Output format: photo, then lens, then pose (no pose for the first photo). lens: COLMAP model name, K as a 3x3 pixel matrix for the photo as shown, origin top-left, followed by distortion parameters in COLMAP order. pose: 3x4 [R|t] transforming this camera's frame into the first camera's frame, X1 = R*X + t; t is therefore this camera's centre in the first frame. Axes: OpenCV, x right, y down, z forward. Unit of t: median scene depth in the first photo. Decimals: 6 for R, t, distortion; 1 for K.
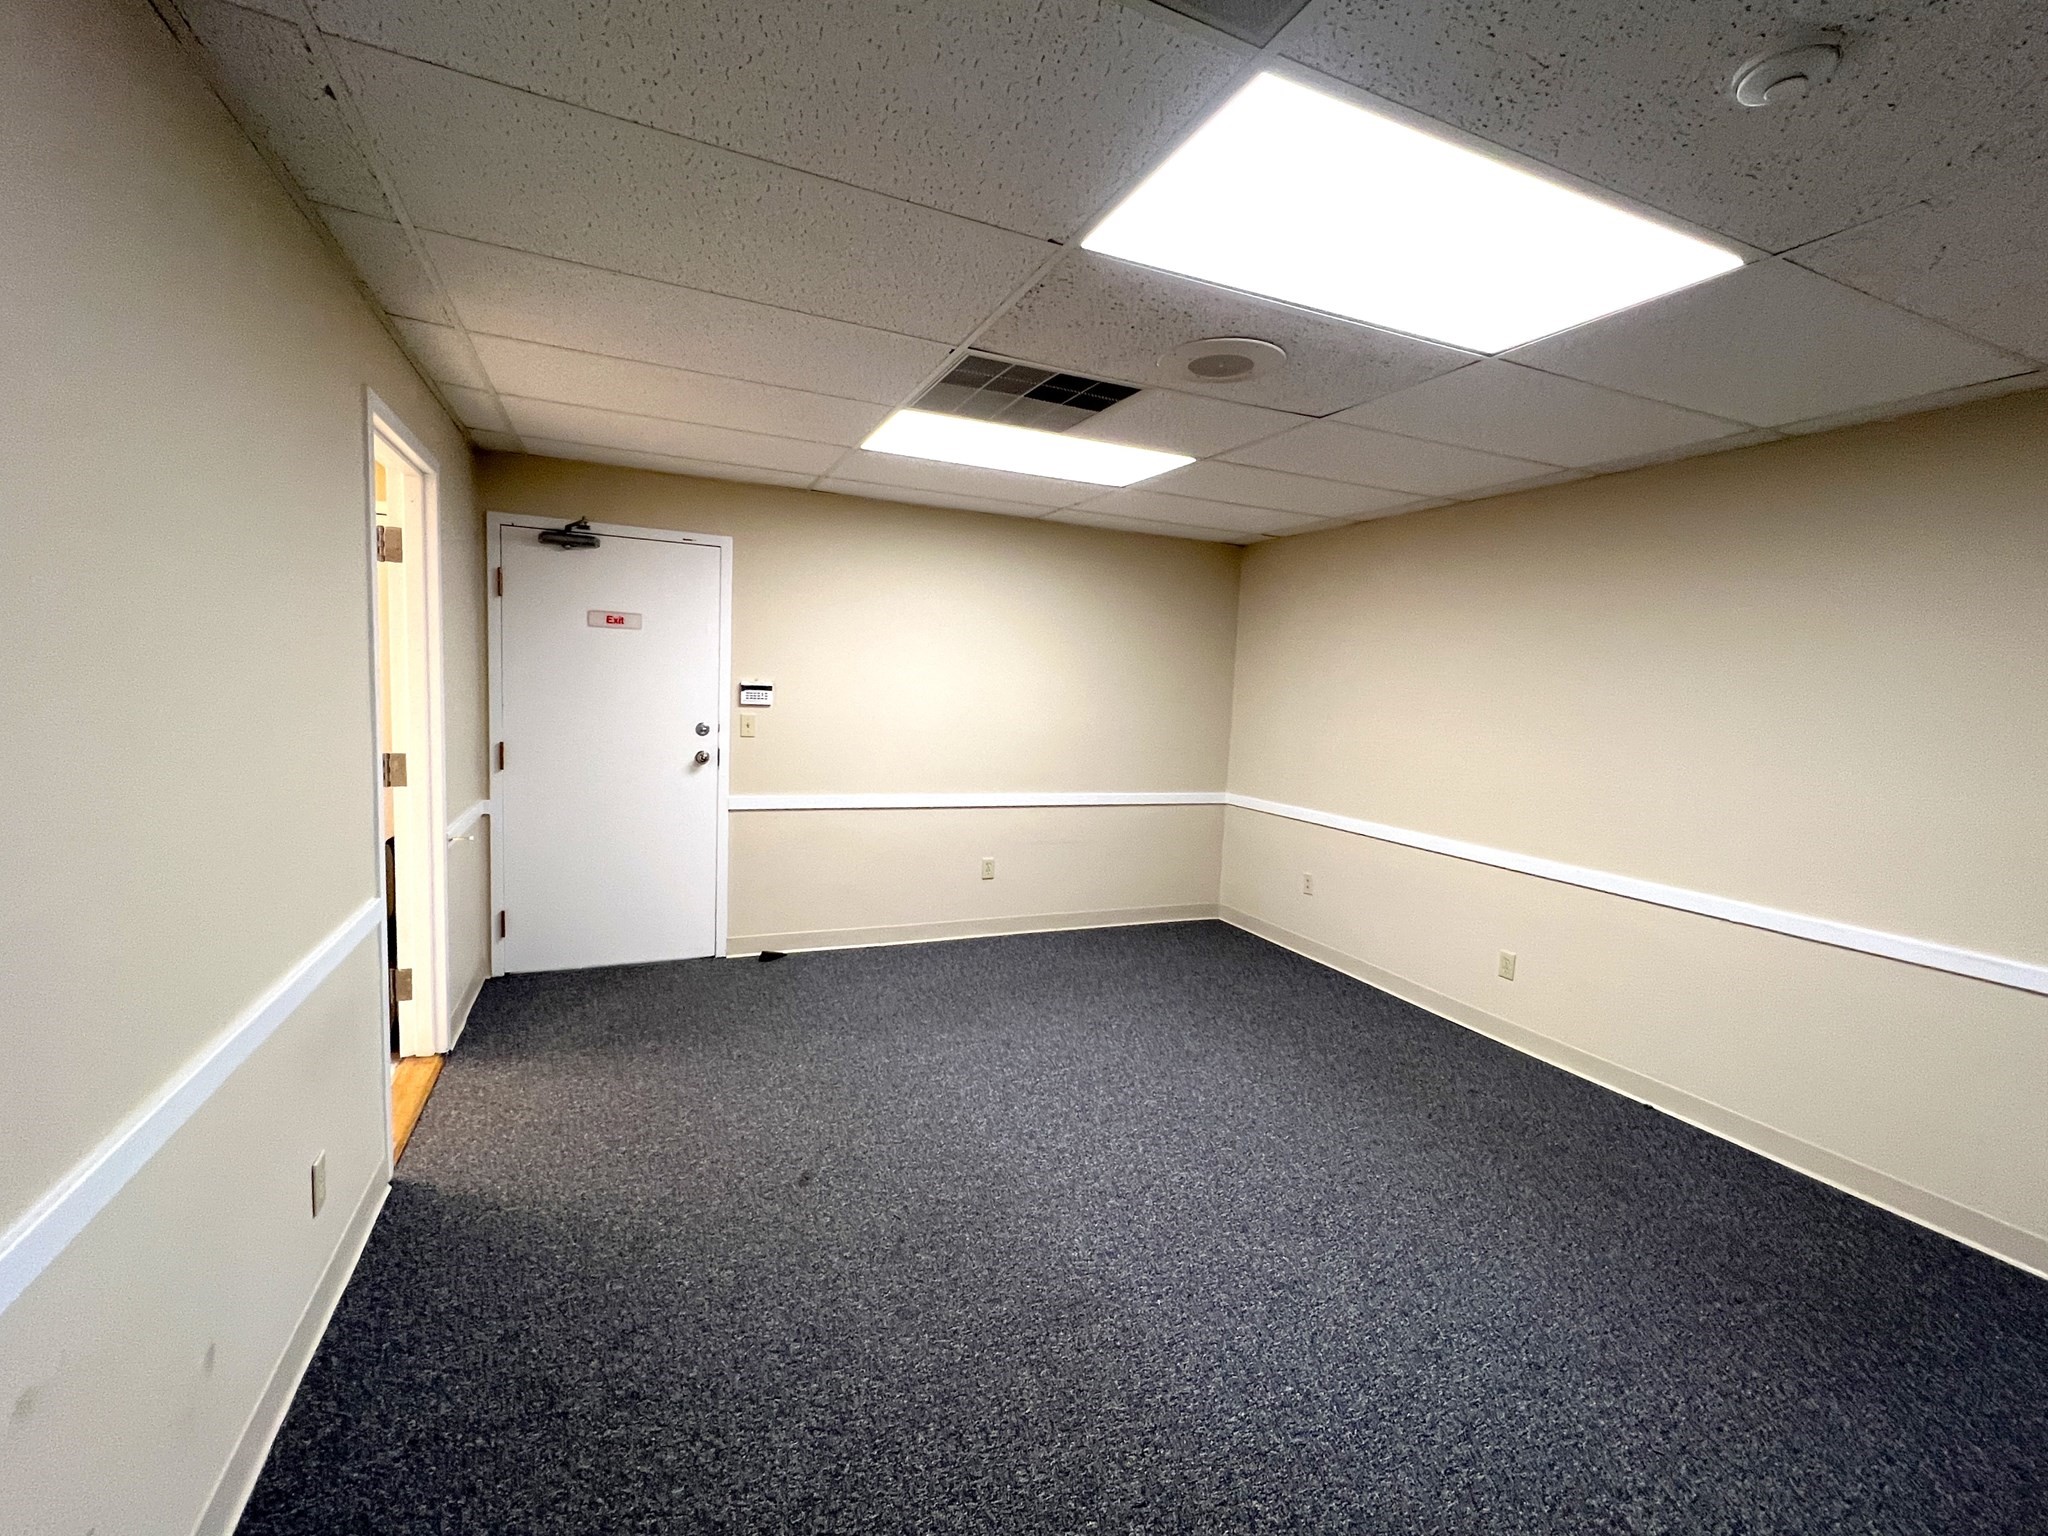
lens RADIAL K [[883.3, 0, 1024.0], [0, 883.3, 768.0], [0, 0, 1]] dist [-0.001003, -0.000098]
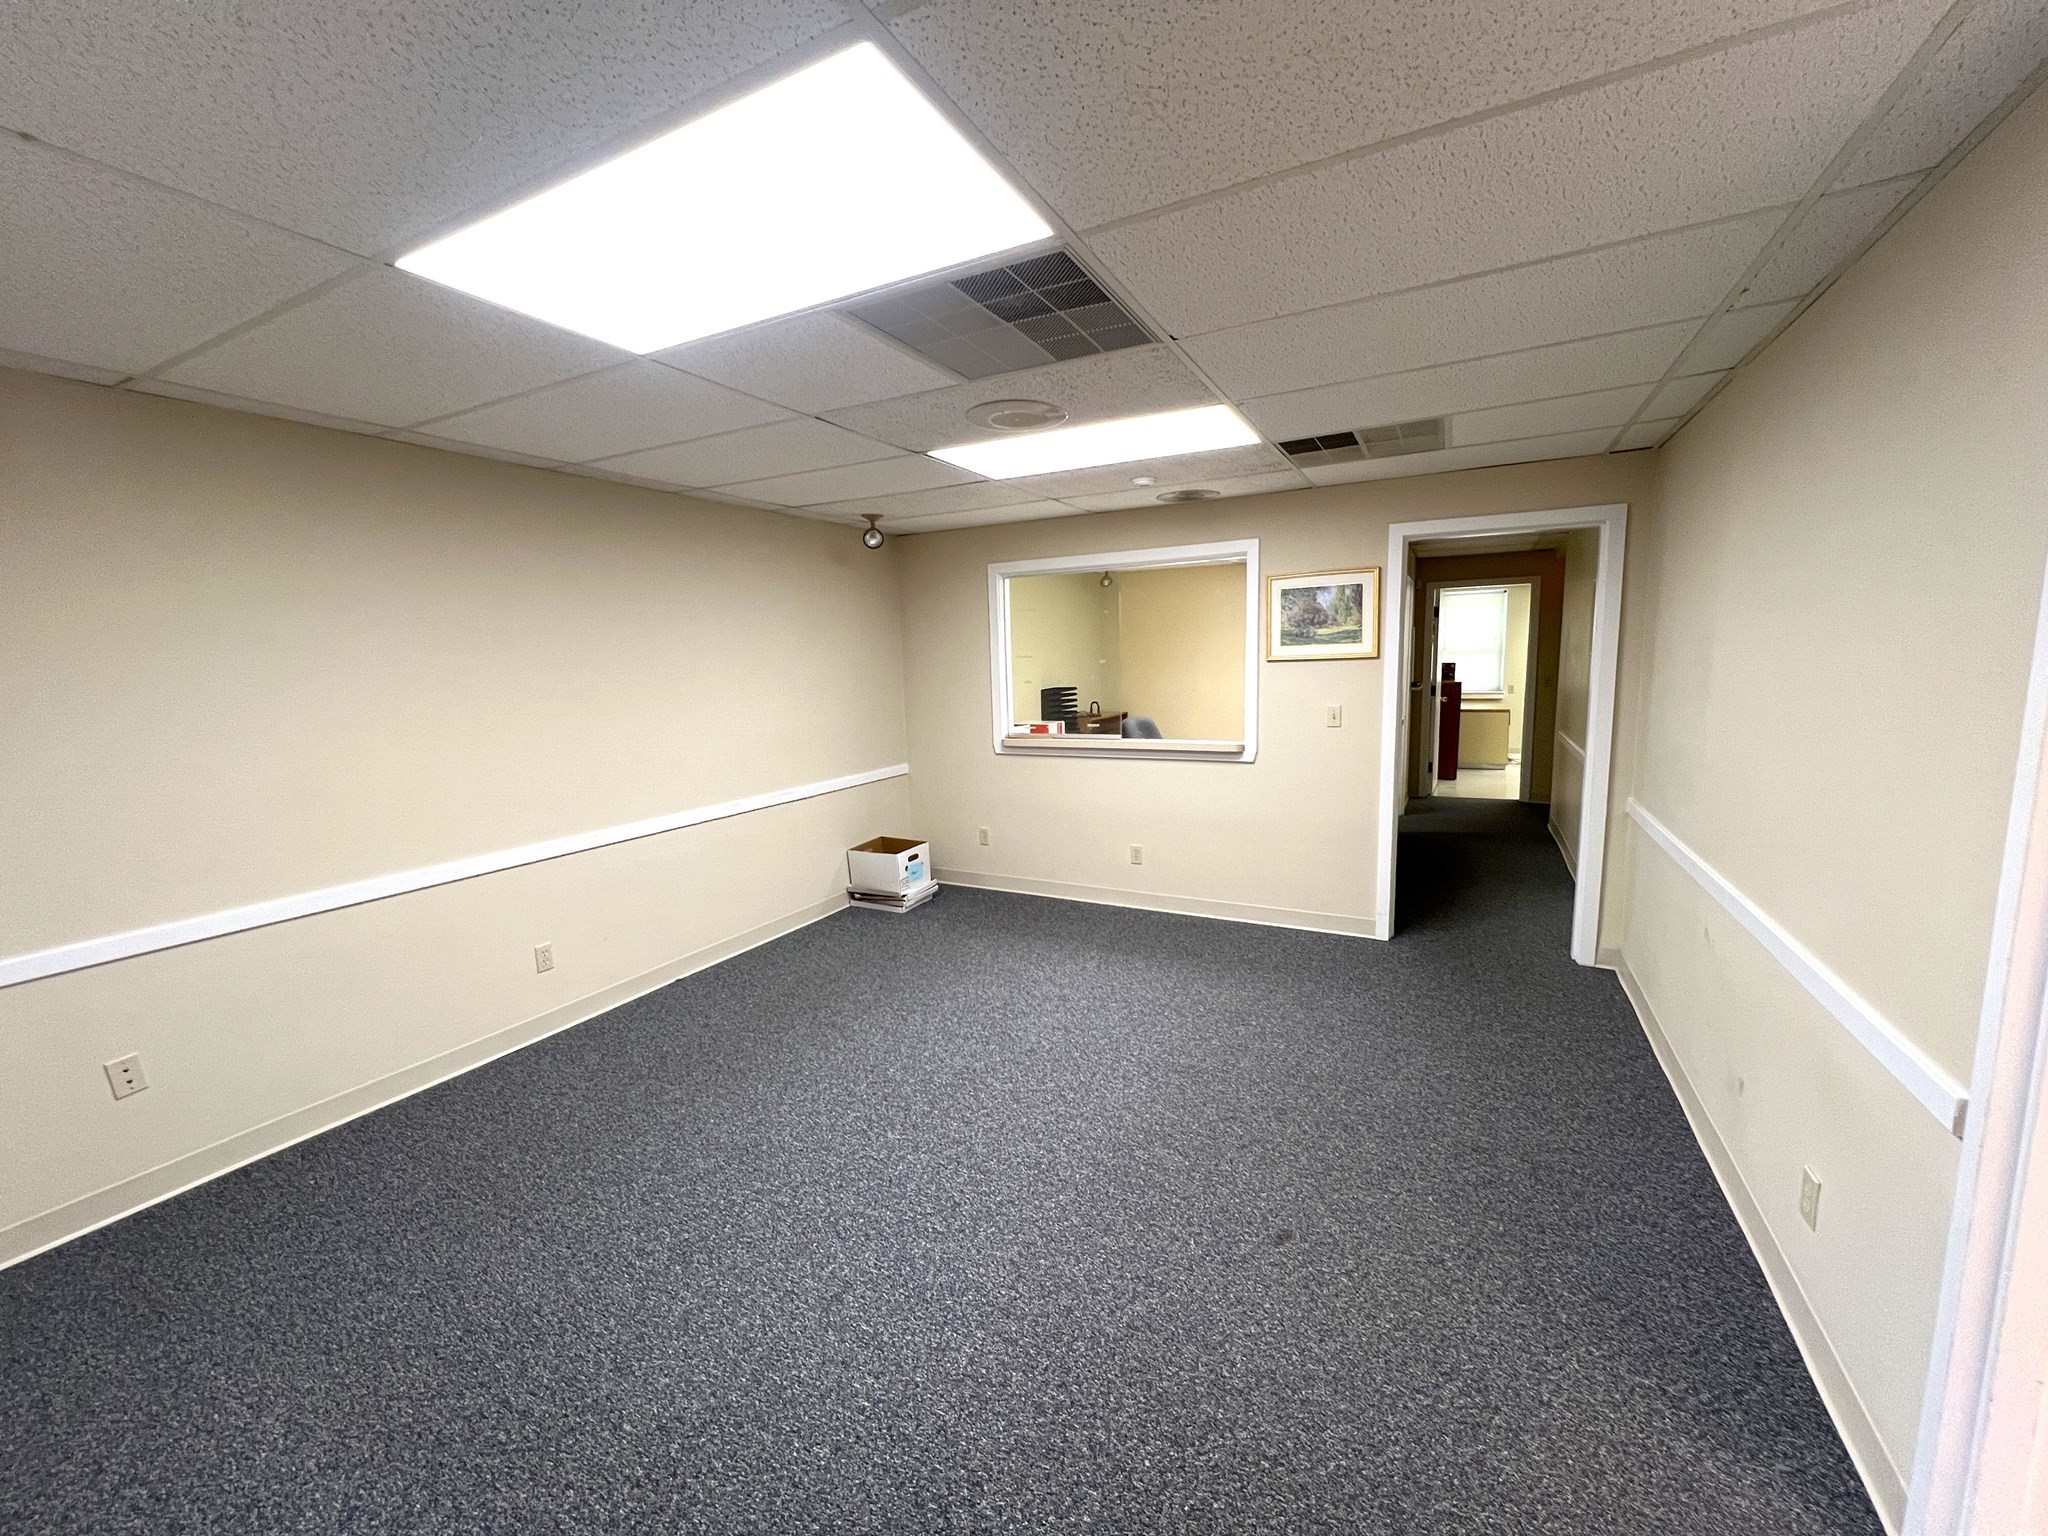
lens RADIAL K [[827.8, 0, 1024.0], [0, 827.8, 768.0], [0, 0, 1]] dist [-0.000268, 0.000040]
pose [[-0.623618, -0.133694, 0.770212, -0.686466], [0.073693, 0.970825, 0.228183, -0.220690], [-0.778248, 0.199058, -0.595572, 1.648822]]
